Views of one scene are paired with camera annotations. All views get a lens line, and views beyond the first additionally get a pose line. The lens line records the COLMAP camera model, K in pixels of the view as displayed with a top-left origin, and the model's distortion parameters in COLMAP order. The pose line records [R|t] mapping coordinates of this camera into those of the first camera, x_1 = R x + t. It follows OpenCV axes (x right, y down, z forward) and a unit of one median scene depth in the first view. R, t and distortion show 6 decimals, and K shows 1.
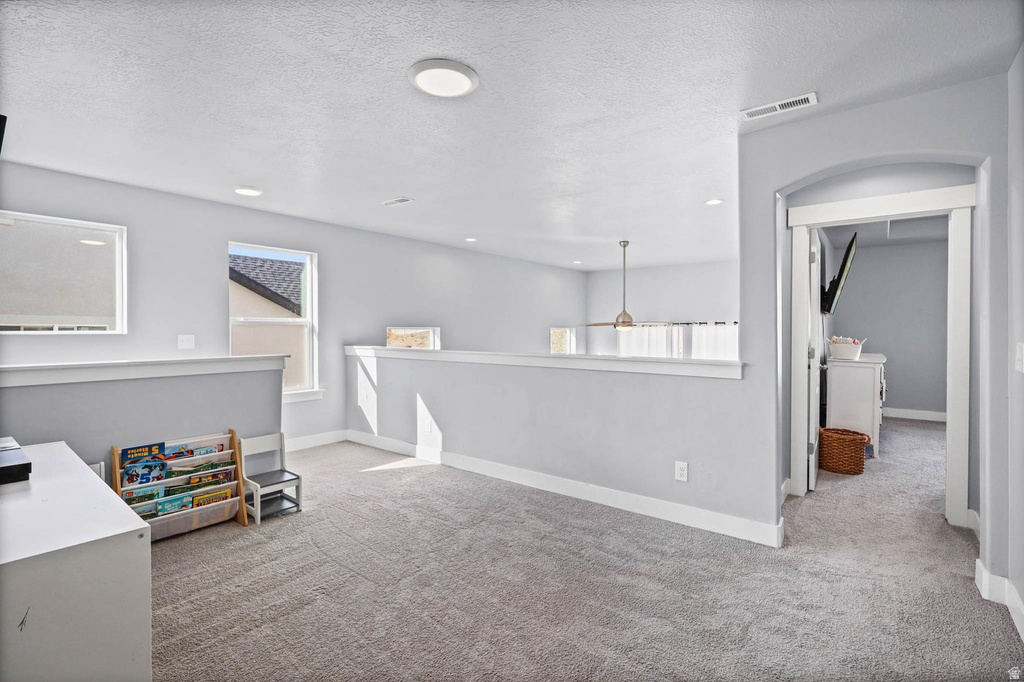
lens RADIAL K [[484.2, 0, 516.6], [0, 484.2, 316.7], [0, 0, 1]] dist [-0.005380, -0.000284]
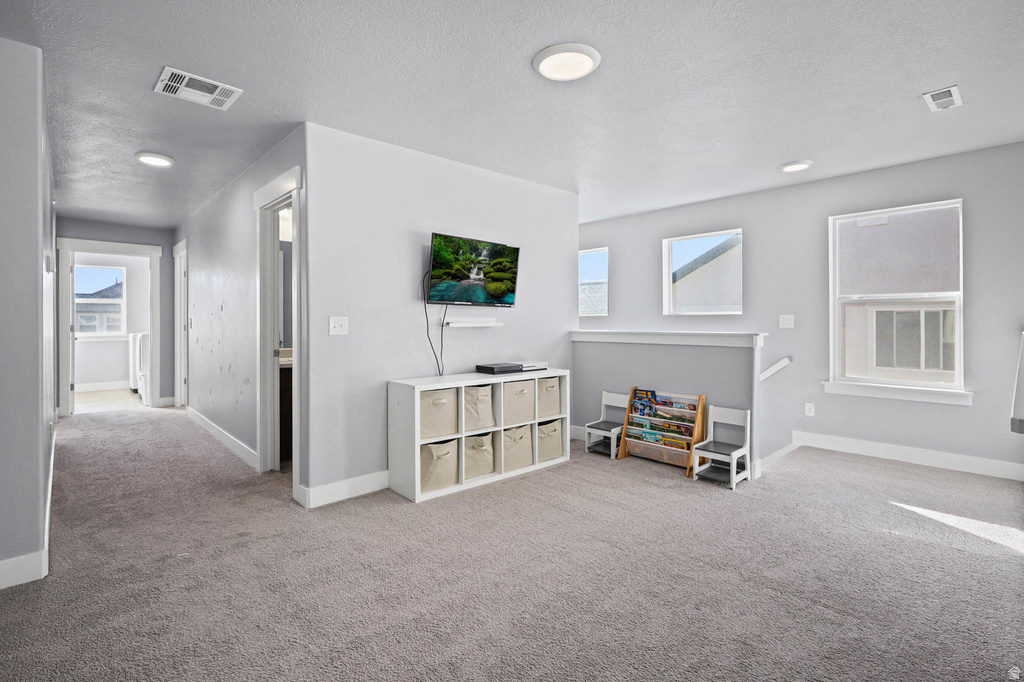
lens RADIAL K [[484.2, 0, 516.6], [0, 484.2, 316.7], [0, 0, 1]] dist [-0.005380, -0.000284]
pose [[-0.162513, -0.008115, -0.986673, 0.670780], [0.026816, 0.999560, -0.012638, 0.053414], [0.986342, -0.028513, -0.162224, 0.810828]]
